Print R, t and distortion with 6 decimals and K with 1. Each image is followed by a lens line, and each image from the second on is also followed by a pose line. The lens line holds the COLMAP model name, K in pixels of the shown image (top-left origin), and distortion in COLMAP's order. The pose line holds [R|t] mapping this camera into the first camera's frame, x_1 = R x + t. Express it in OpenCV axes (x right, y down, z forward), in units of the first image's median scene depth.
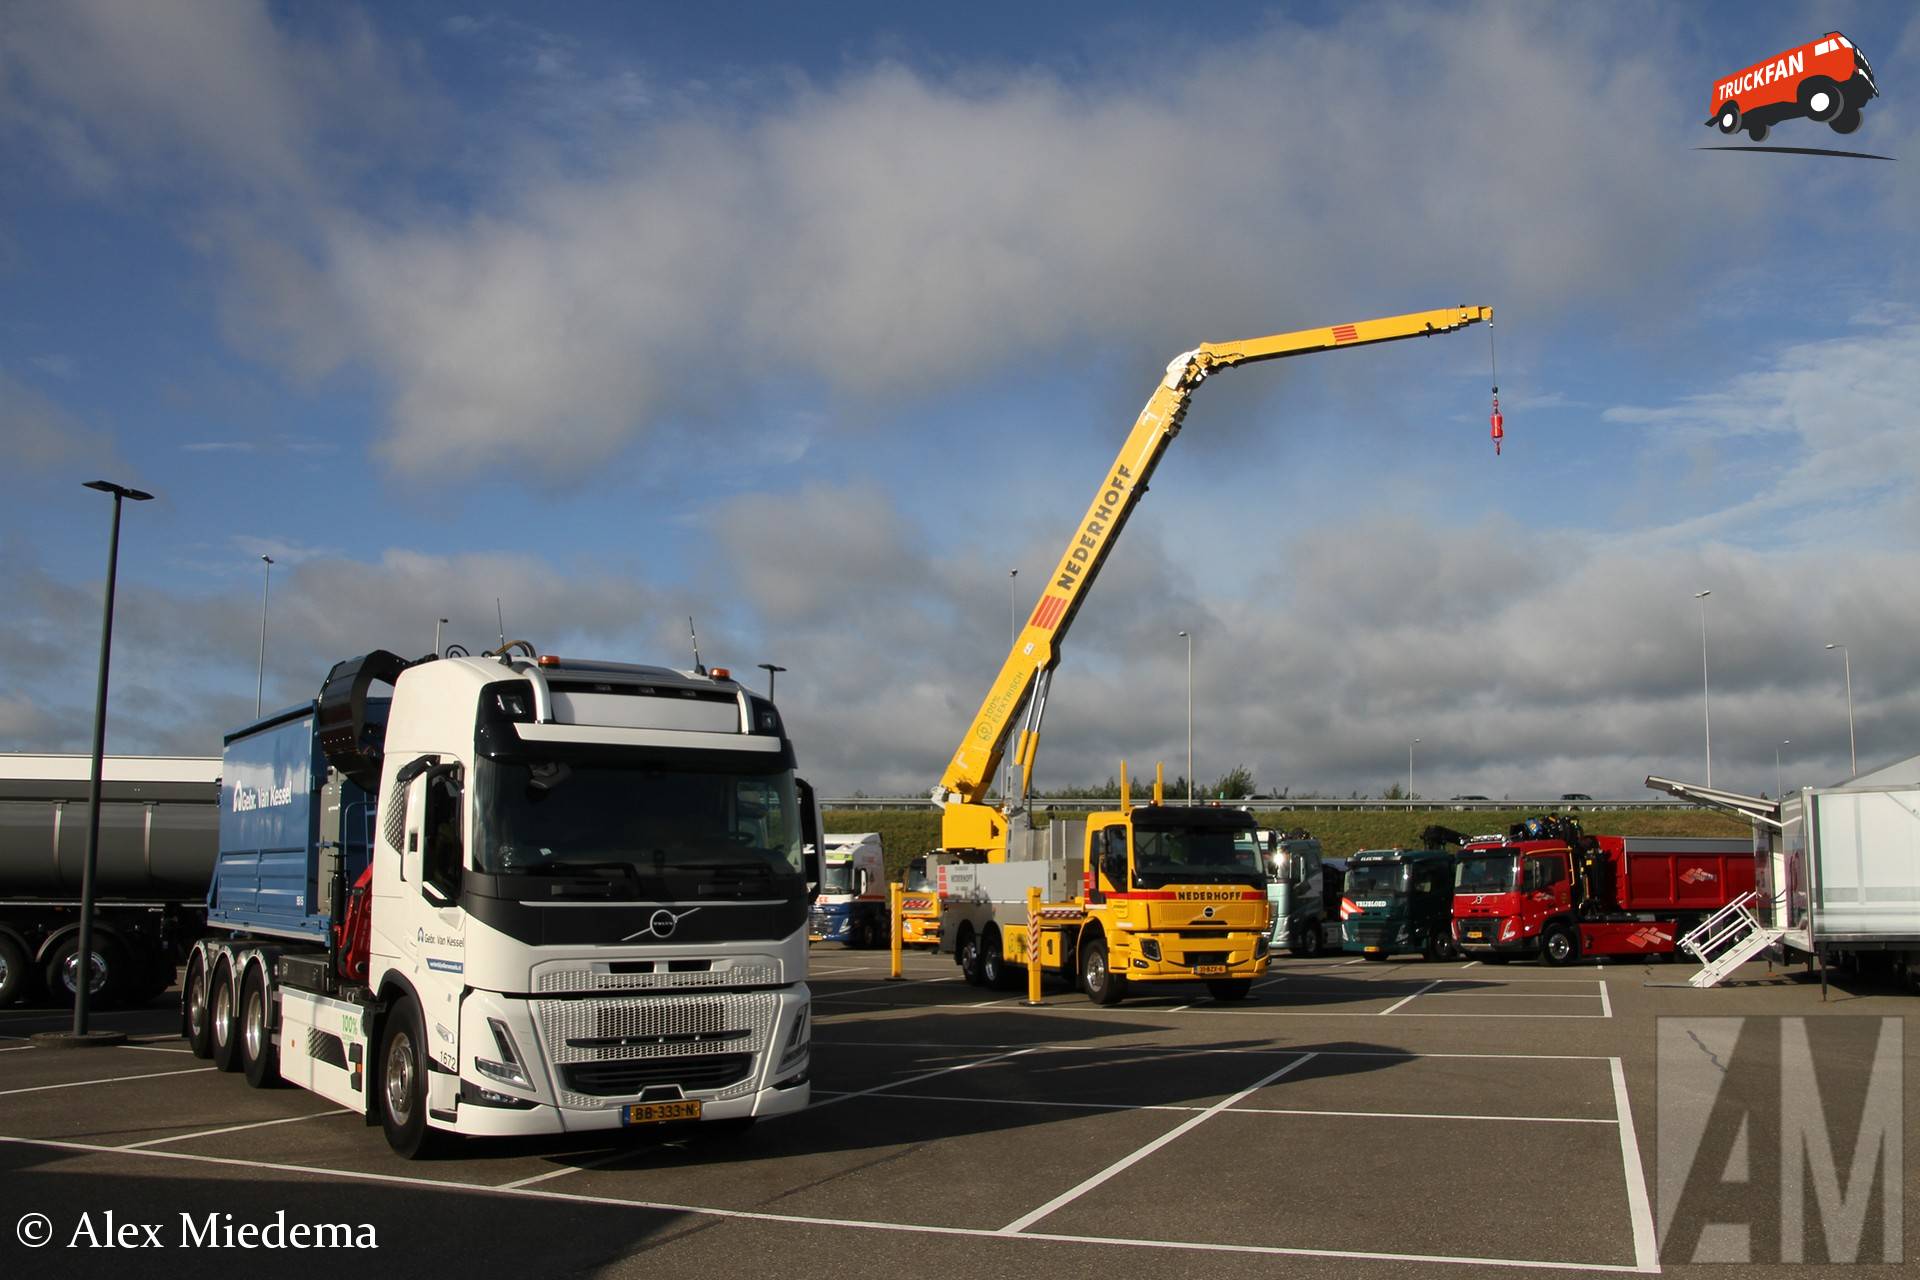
lens RADIAL K [[1671.0, 0, 985.8], [0, 1671.0, 672.2], [0, 0, 1]] dist [-0.132078, 0.073893]
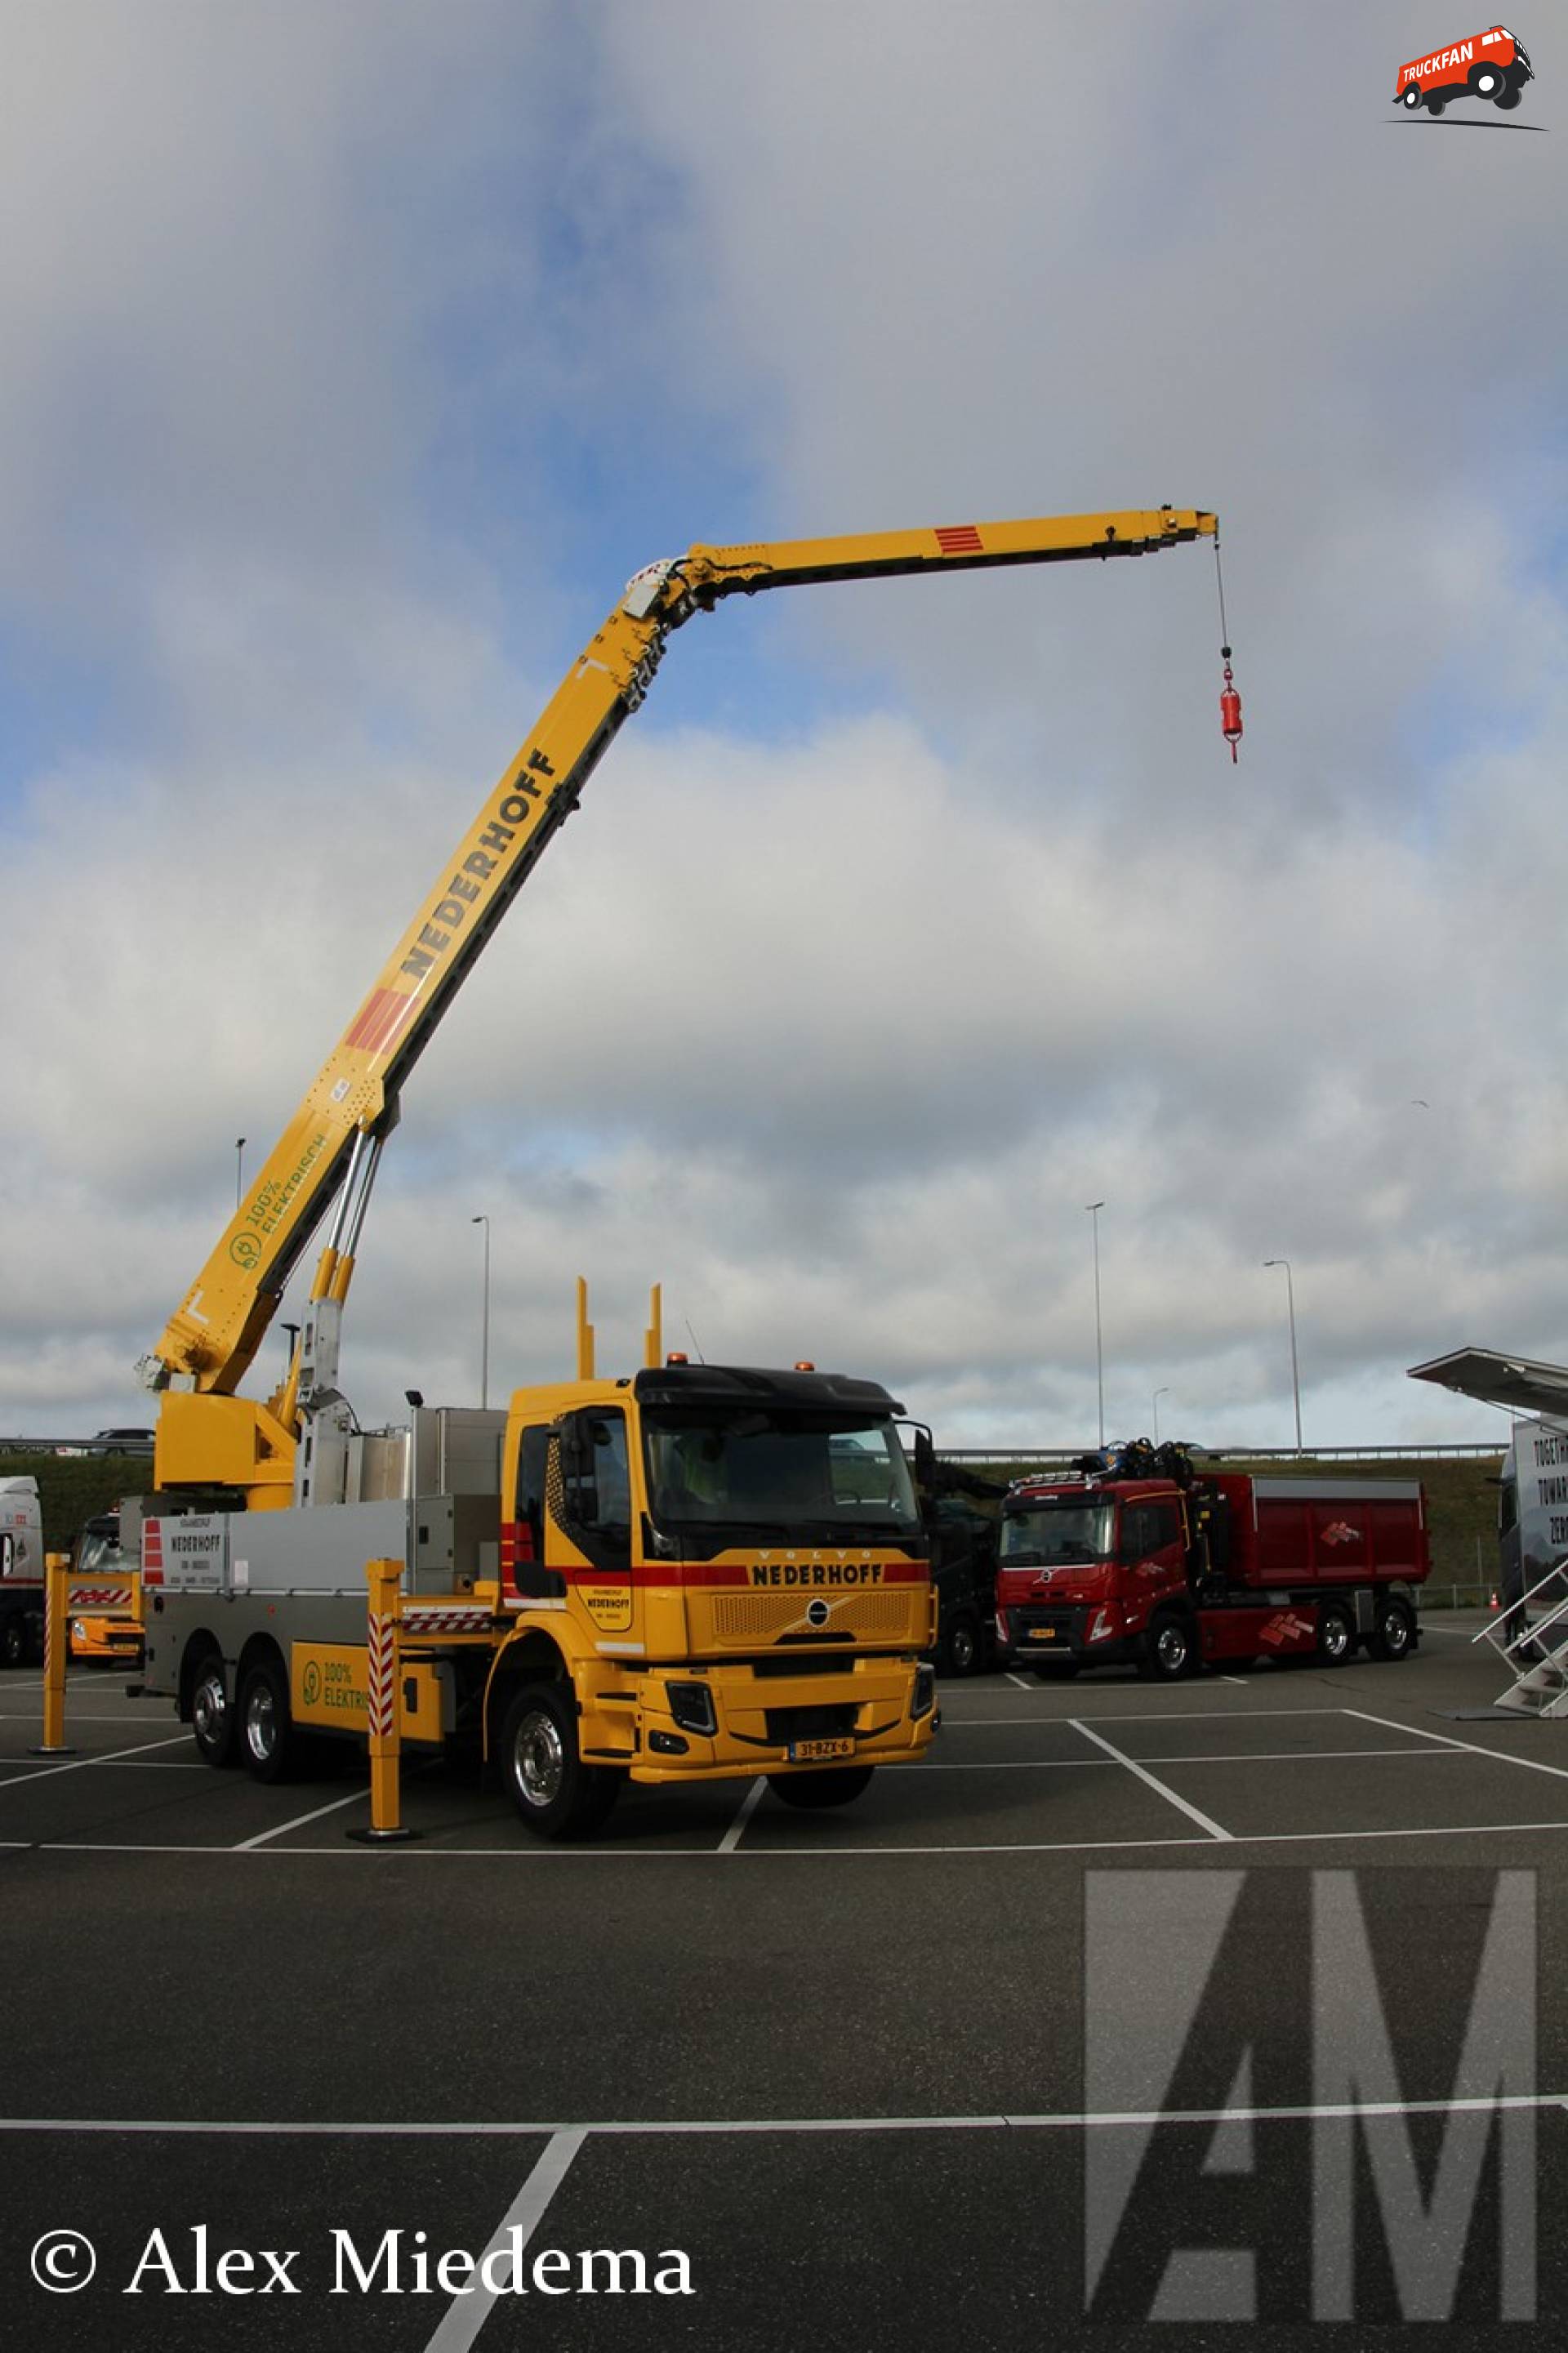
lens RADIAL K [[1941.6, 0, 773.4], [0, 1941.6, 1207.8], [0, 0, 1]] dist [-0.162815, 0.057053]
pose [[0.955630, 0.035720, 0.292395, -0.018616], [-0.019313, 0.998082, -0.058811, 0.054395], [-0.293935, 0.050555, 0.954488, 0.408717]]
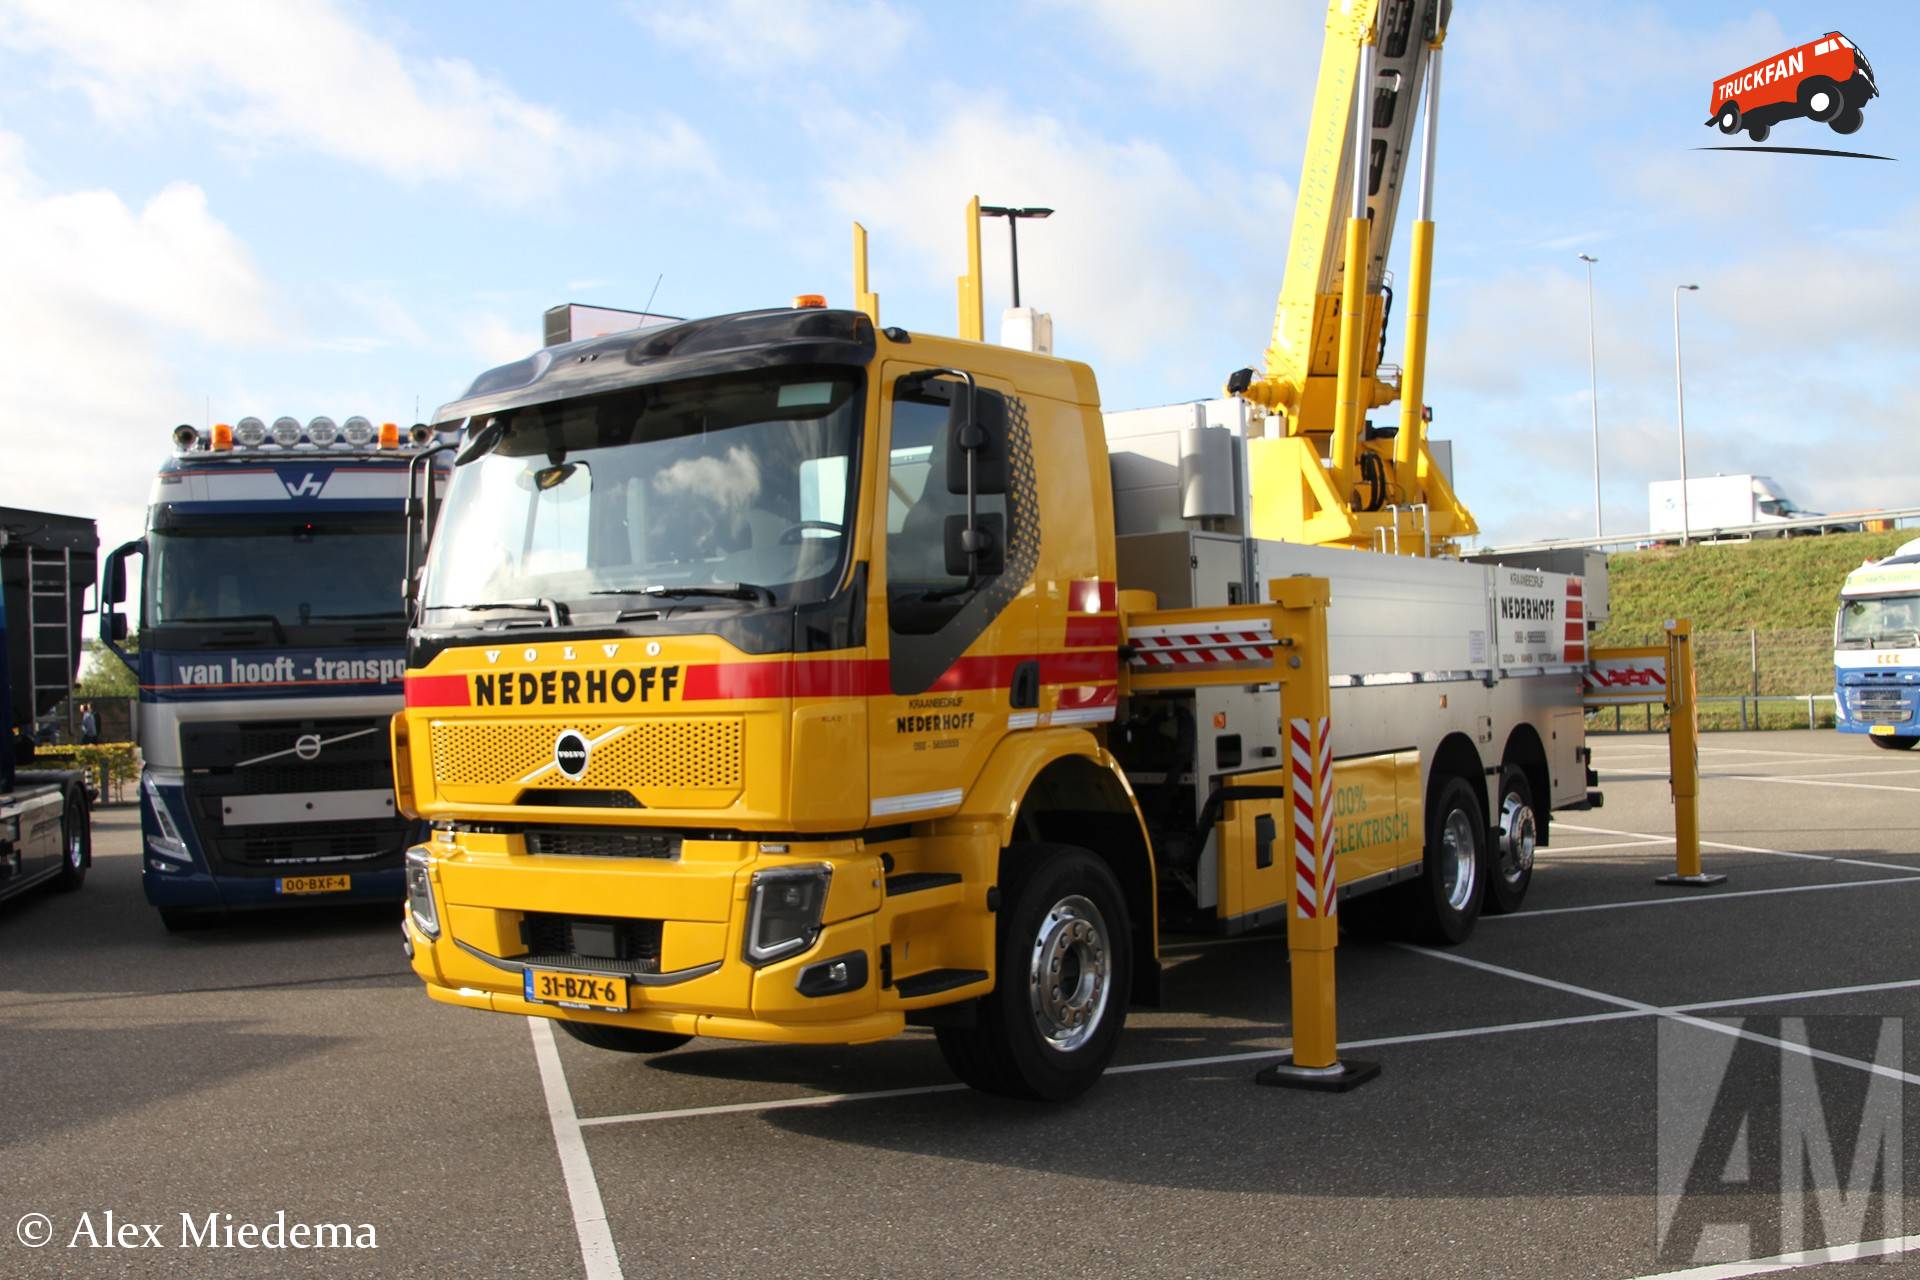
lens RADIAL K [[1812.3, 0, 960.0], [0, 1812.3, 640.0], [0, 0, 1]] dist [-0.105101, 0.000437]
pose [[0.578976, -0.042281, -0.814247, 0.294264], [0.143033, 0.988435, 0.050379, 0.094917], [0.802700, -0.145633, 0.578328, 0.692431]]
